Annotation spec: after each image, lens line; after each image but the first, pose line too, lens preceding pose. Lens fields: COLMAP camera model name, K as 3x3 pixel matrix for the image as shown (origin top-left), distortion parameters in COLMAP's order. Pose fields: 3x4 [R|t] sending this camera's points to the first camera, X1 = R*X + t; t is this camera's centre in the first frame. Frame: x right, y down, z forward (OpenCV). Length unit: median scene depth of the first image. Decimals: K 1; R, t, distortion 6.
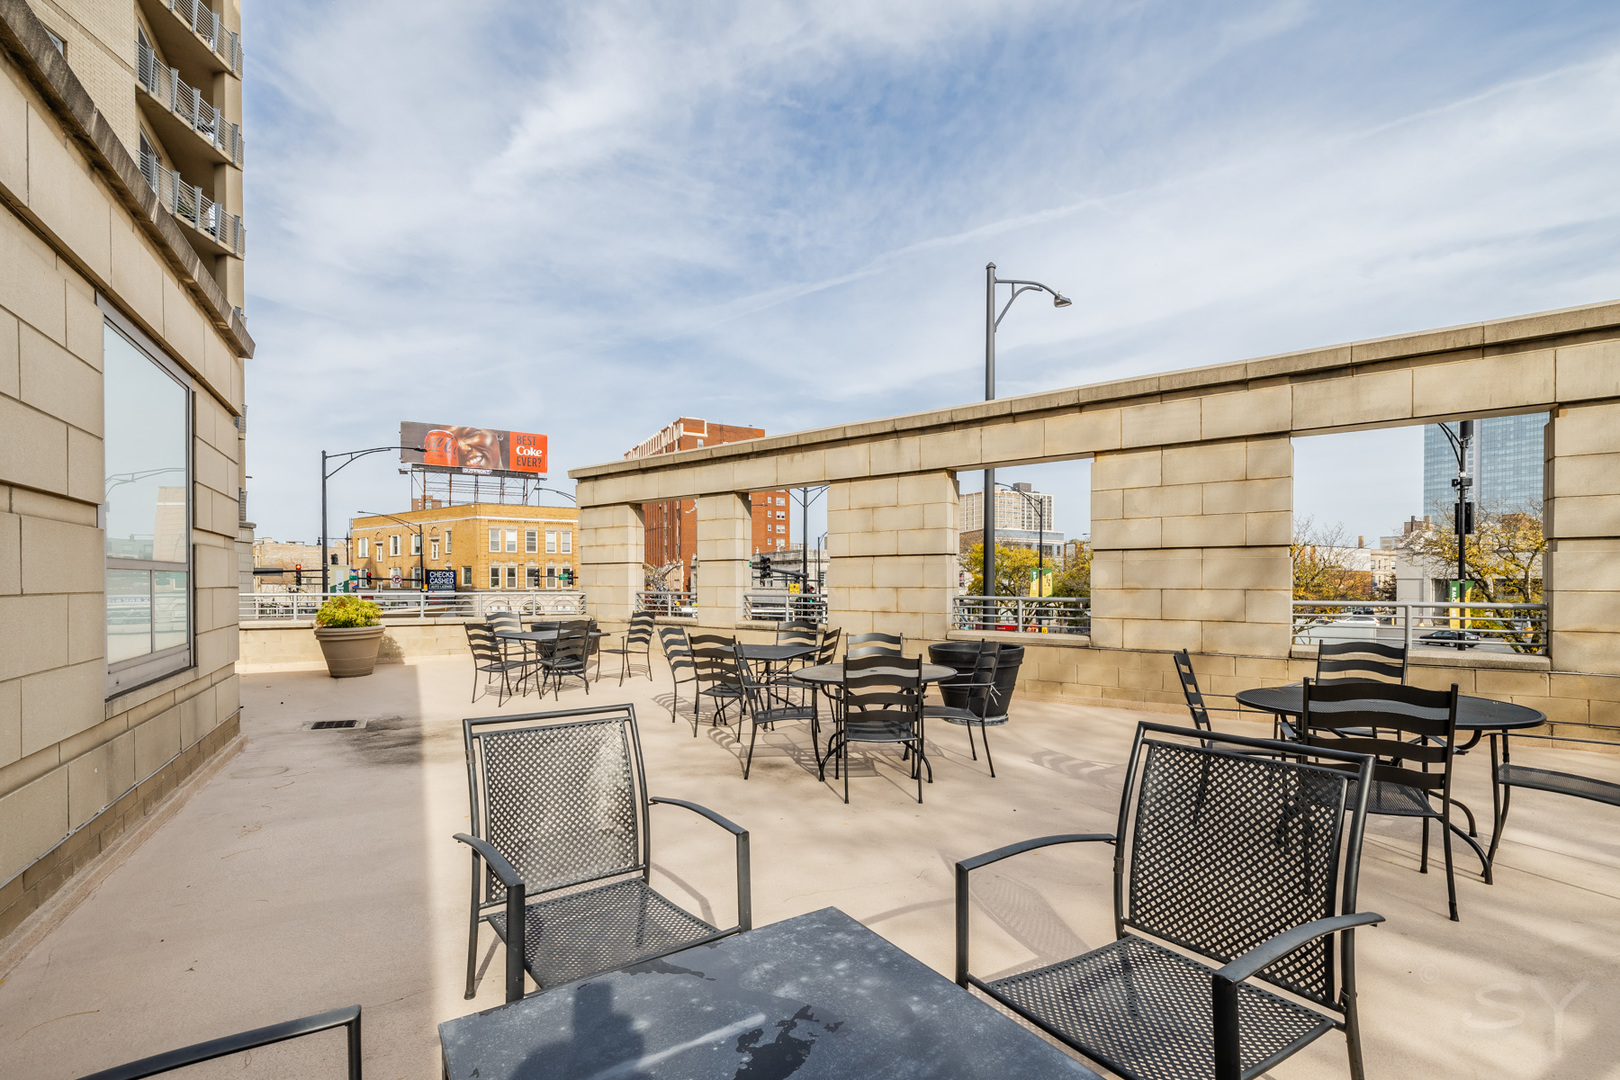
lens RADIAL K [[695.0, 0, 810.9], [0, 695.0, 588.4], [0, 0, 1]] dist [0.000118, 0.000013]
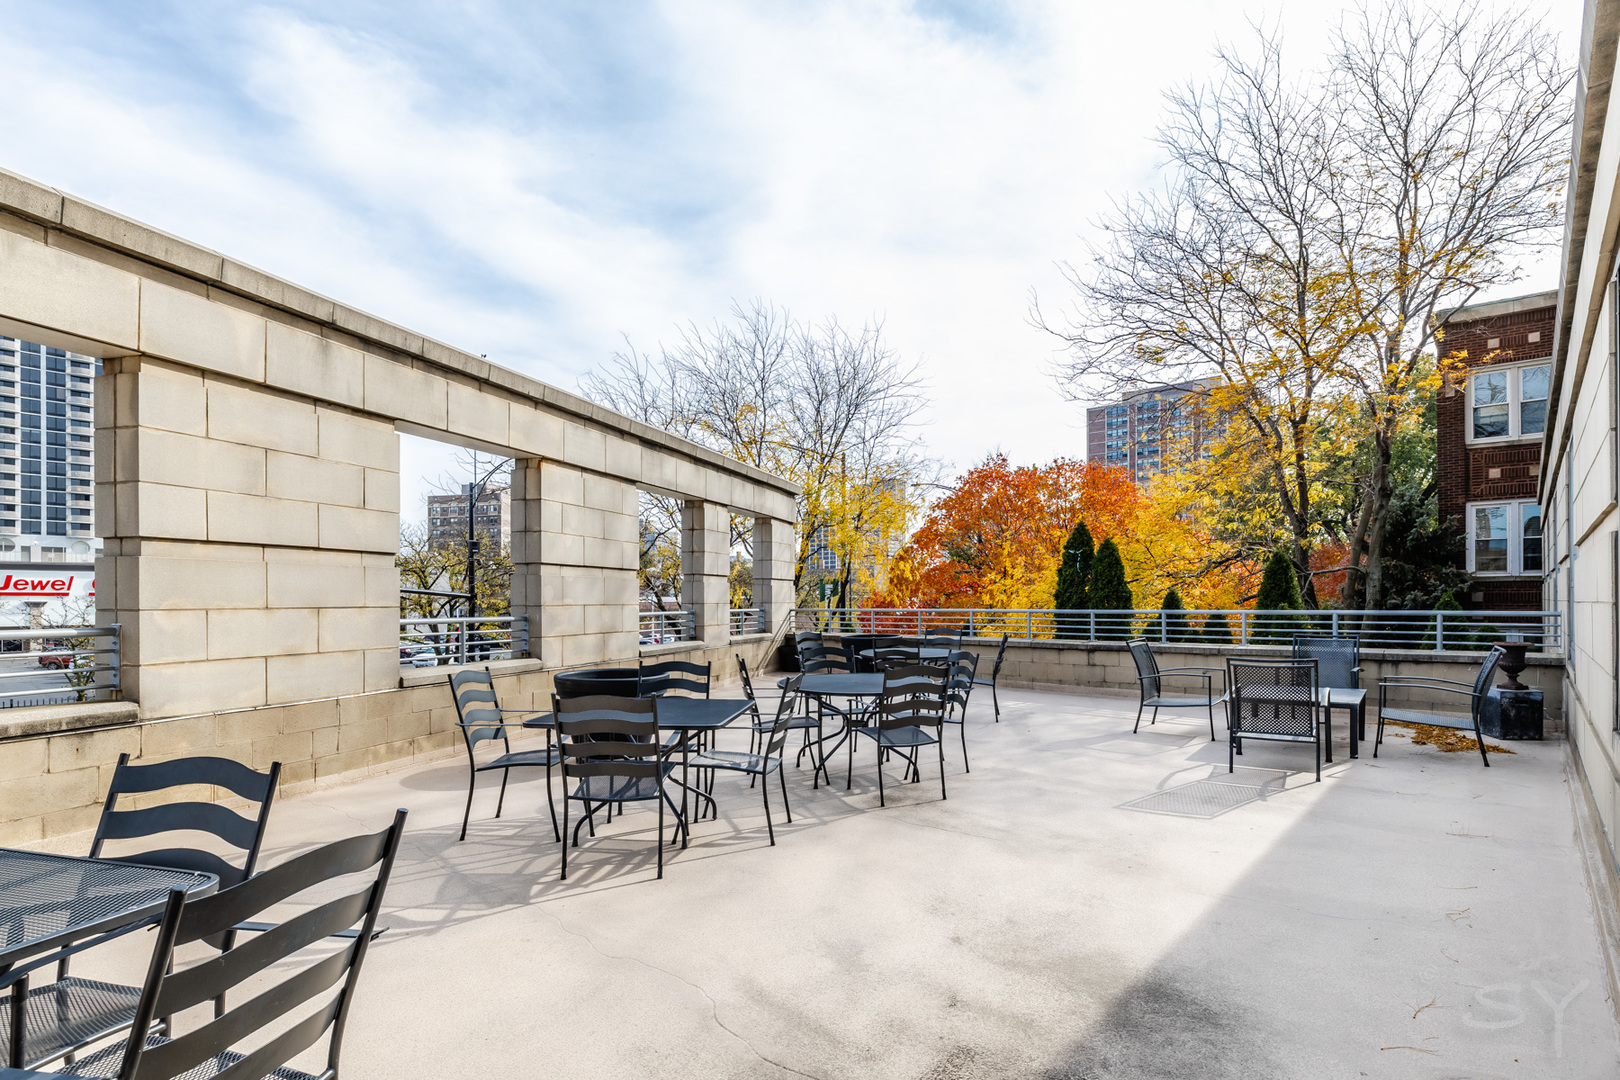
lens RADIAL K [[829.2, 0, 810.7], [0, 829.2, 598.0], [0, 0, 1]] dist [-0.000681, -0.000094]
pose [[-0.332042, 0.003809, 0.943257, -0.634857], [0.009161, 0.999958, -0.000813, -0.004926], [-0.943220, 0.008372, -0.332063, 0.873352]]
